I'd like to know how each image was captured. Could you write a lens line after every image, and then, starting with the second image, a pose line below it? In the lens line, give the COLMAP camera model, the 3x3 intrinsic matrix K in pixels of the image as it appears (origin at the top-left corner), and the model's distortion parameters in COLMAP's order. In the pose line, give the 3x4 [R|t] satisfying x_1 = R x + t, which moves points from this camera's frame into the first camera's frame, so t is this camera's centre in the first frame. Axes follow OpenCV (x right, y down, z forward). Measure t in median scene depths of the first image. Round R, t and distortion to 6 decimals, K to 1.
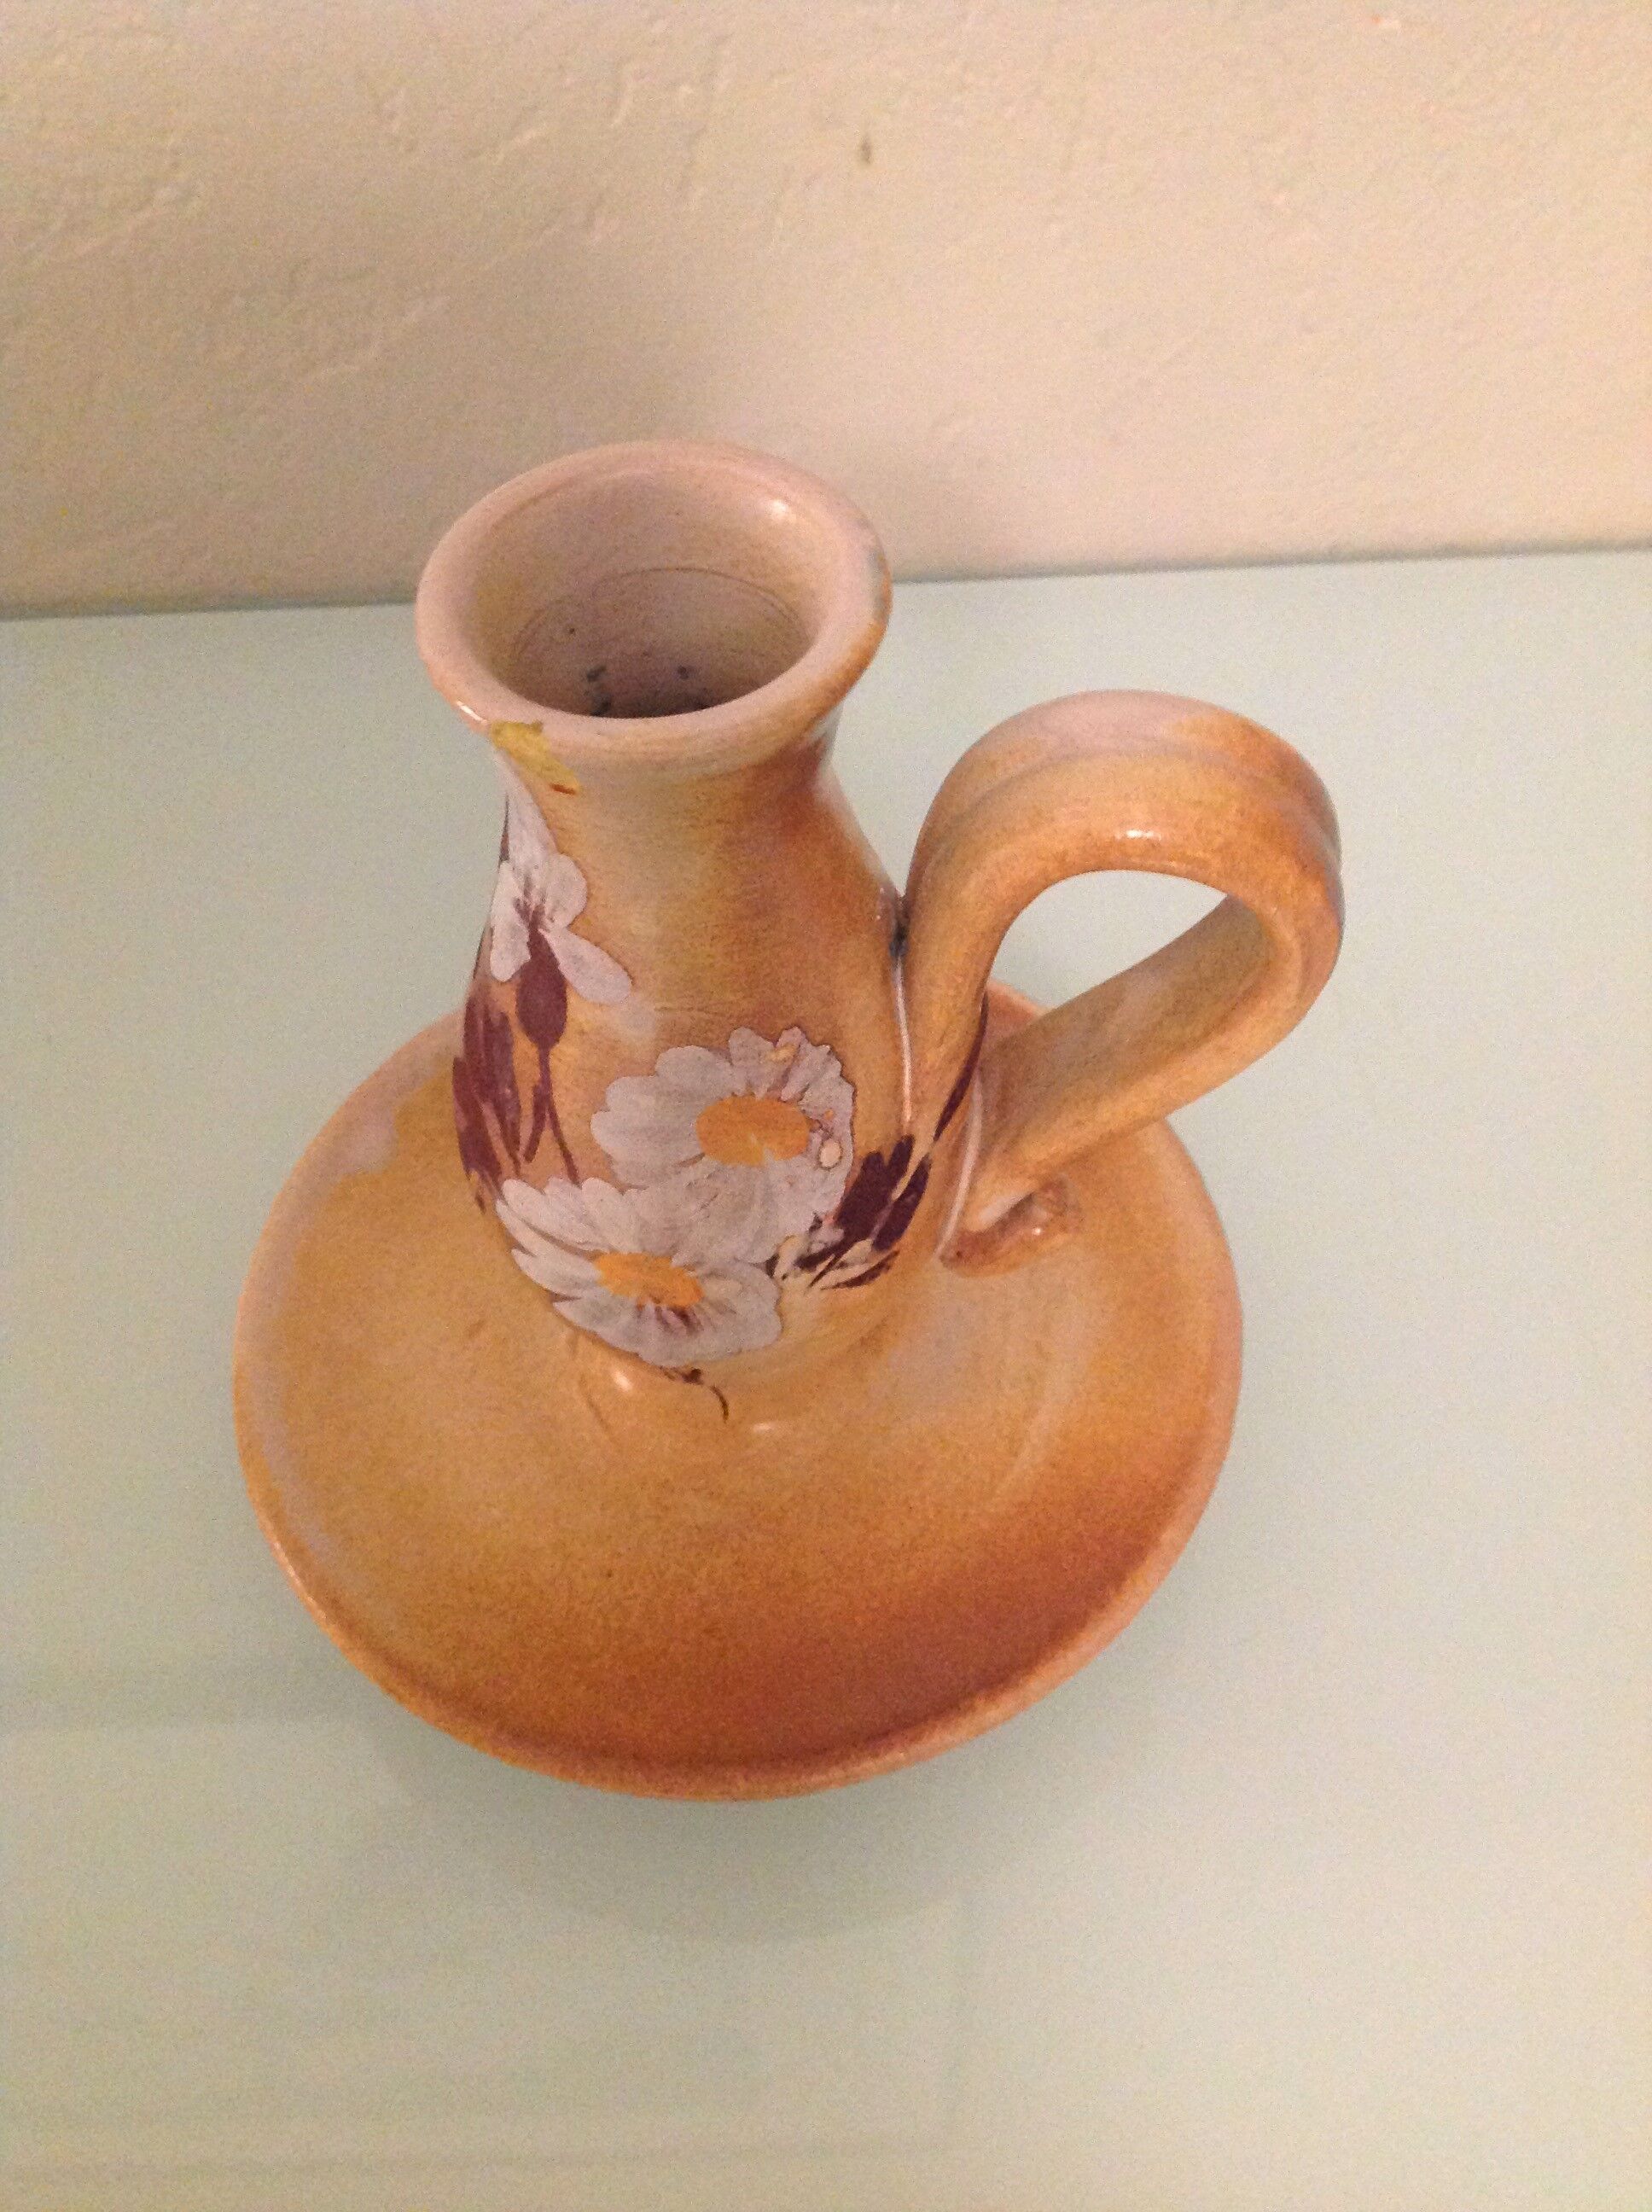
lens RADIAL K [[2128.2, 0, 826.0], [0, 2128.2, 1106.0], [0, 0, 1]] dist [0.068173, 0.002014]
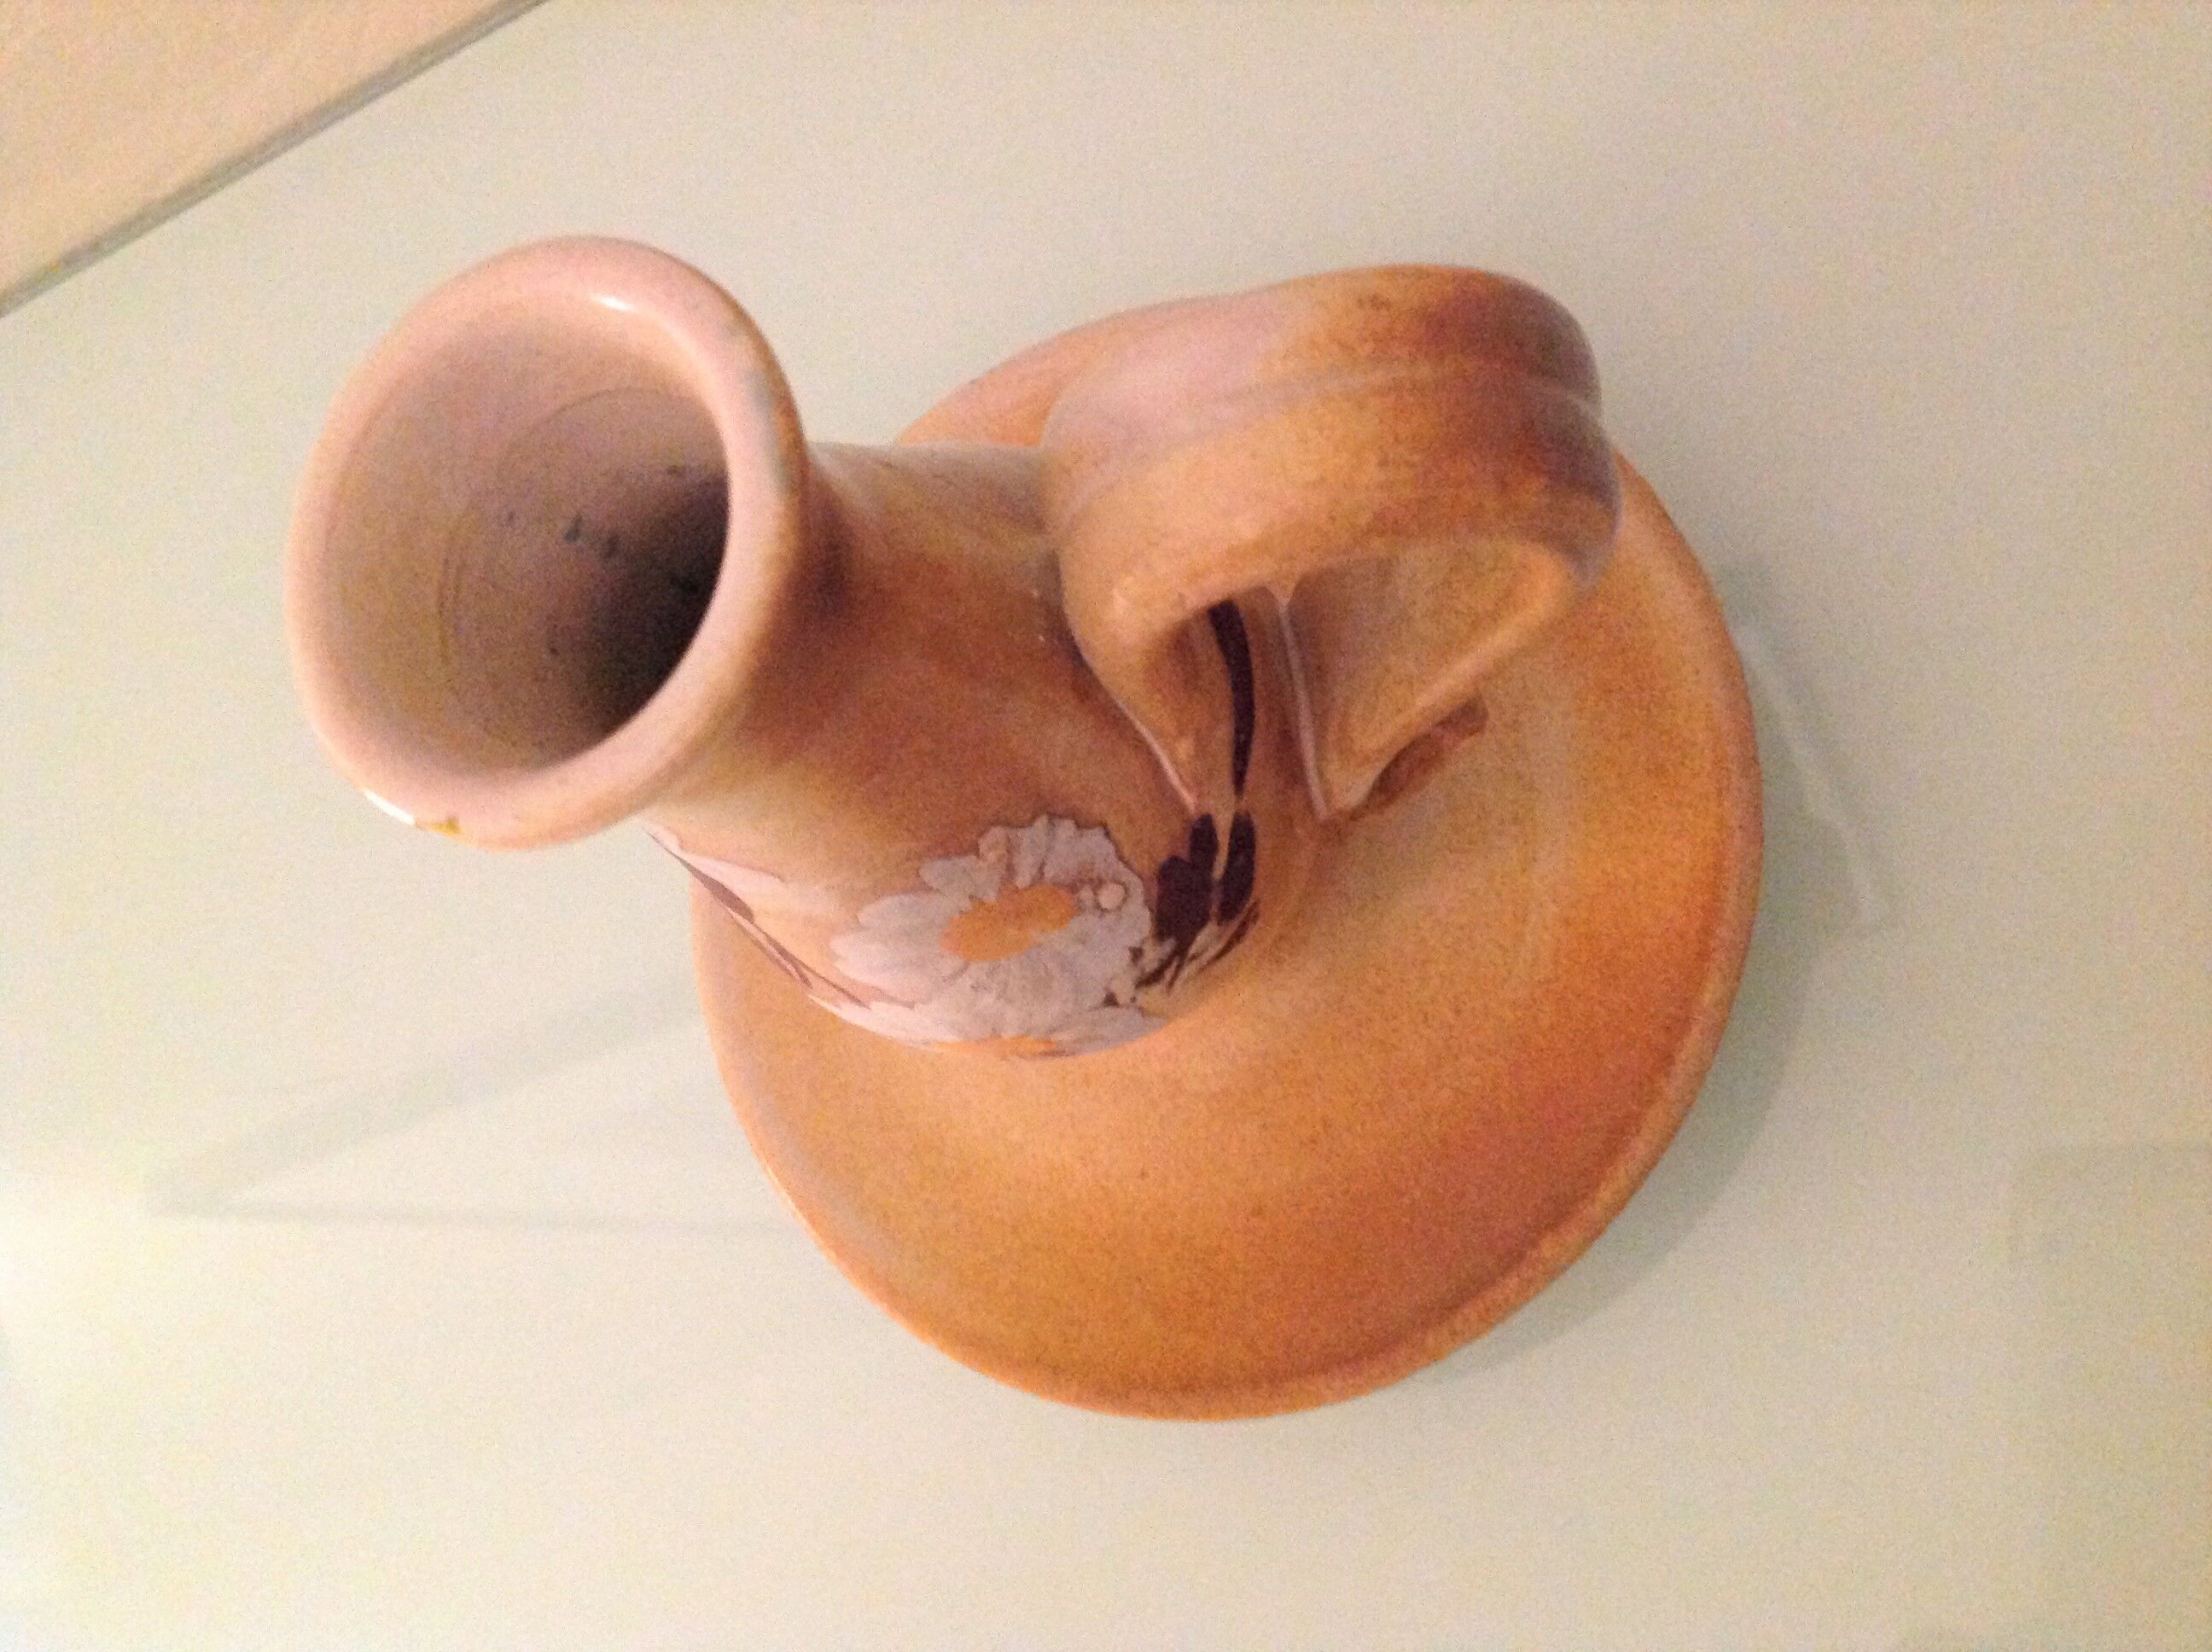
lens RADIAL K [[2128.2, 0, 1106.0], [0, 2128.2, 826.0], [0, 0, 1]] dist [0.068173, 0.002014]
pose [[0.902792, -0.305076, -0.303142, 0.260626], [0.399825, 0.855035, 0.330235, -0.276311], [0.158450, -0.419337, 0.893896, 0.266873]]
